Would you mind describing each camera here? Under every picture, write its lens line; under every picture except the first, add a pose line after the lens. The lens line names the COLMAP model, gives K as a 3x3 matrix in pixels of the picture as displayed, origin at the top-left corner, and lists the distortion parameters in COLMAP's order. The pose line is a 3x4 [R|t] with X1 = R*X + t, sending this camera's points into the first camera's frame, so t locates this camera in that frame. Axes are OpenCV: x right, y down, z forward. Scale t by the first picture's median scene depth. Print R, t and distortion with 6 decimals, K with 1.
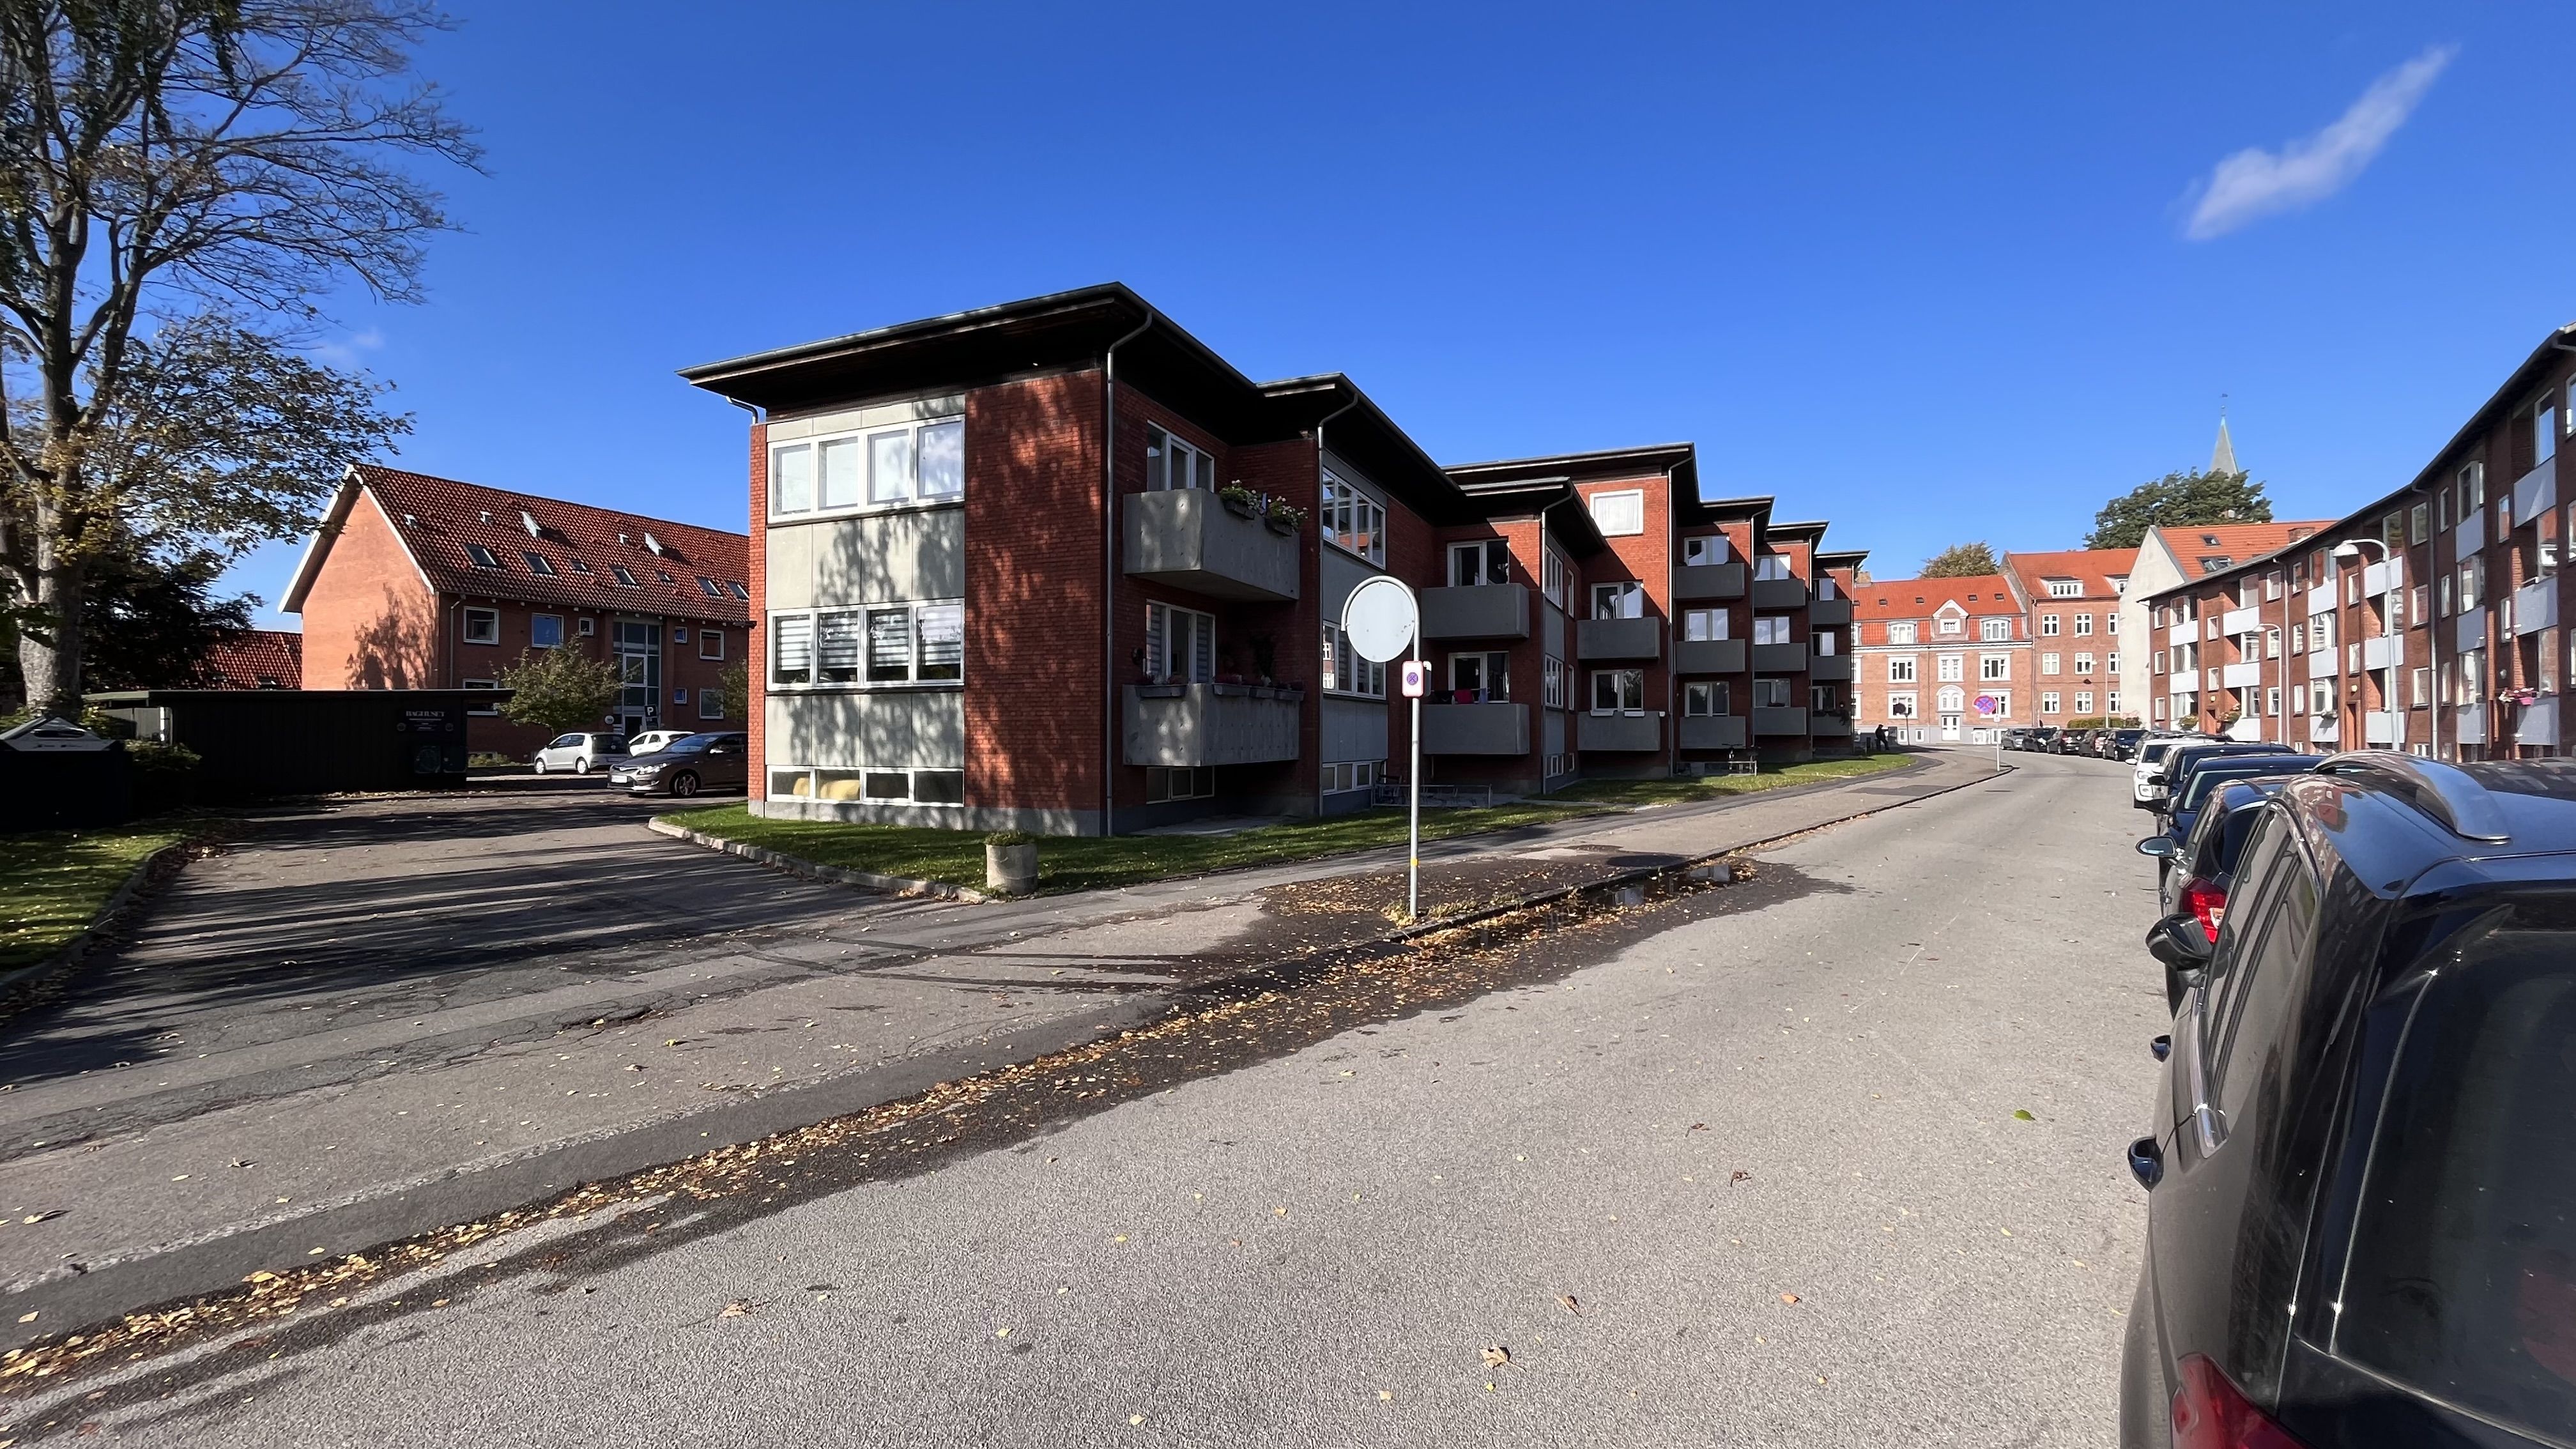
lens RADIAL K [[1060.8, 0, 1287.7], [0, 1060.8, 732.0], [0, 0, 1]] dist [-0.000846, -0.000221]
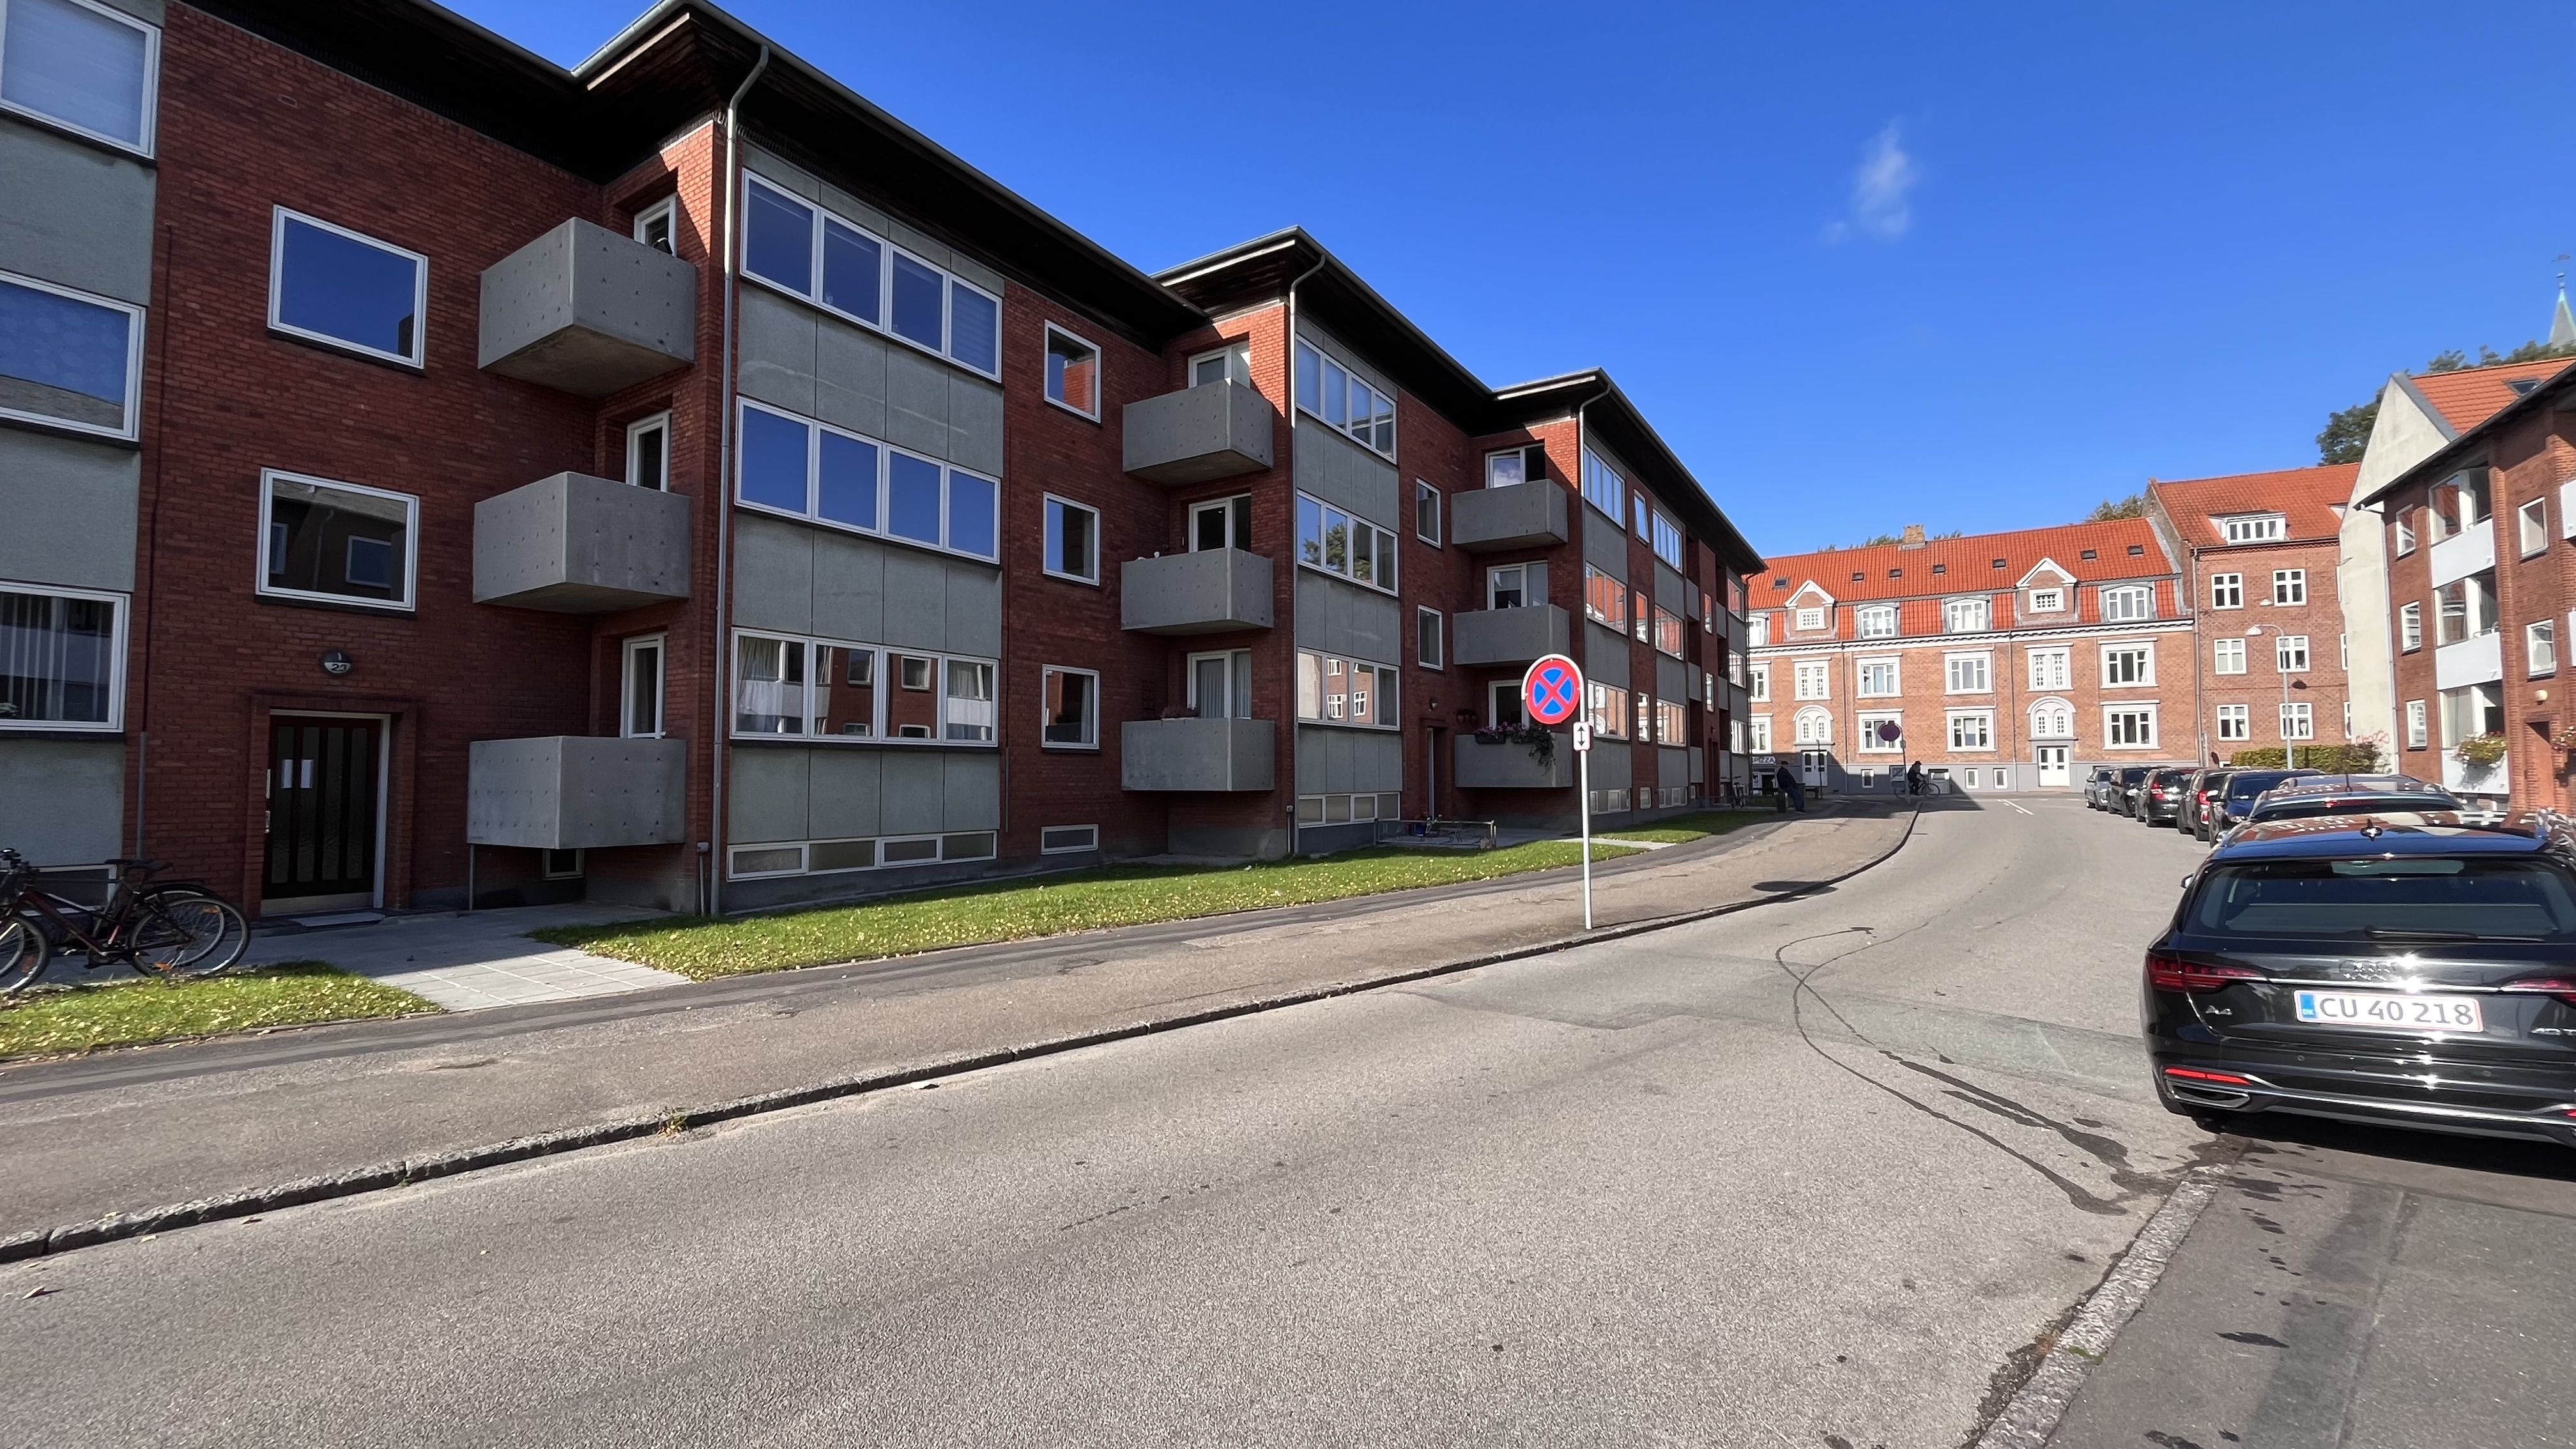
lens RADIAL K [[1060.8, 0, 1290.8], [0, 1060.8, 728.1], [0, 0, 1]] dist [-0.000846, -0.000221]
pose [[0.986328, -0.011582, -0.164388, 0.305135], [0.004503, 0.999049, -0.043374, -0.001630], [0.164734, 0.042041, 0.985442, 0.340576]]
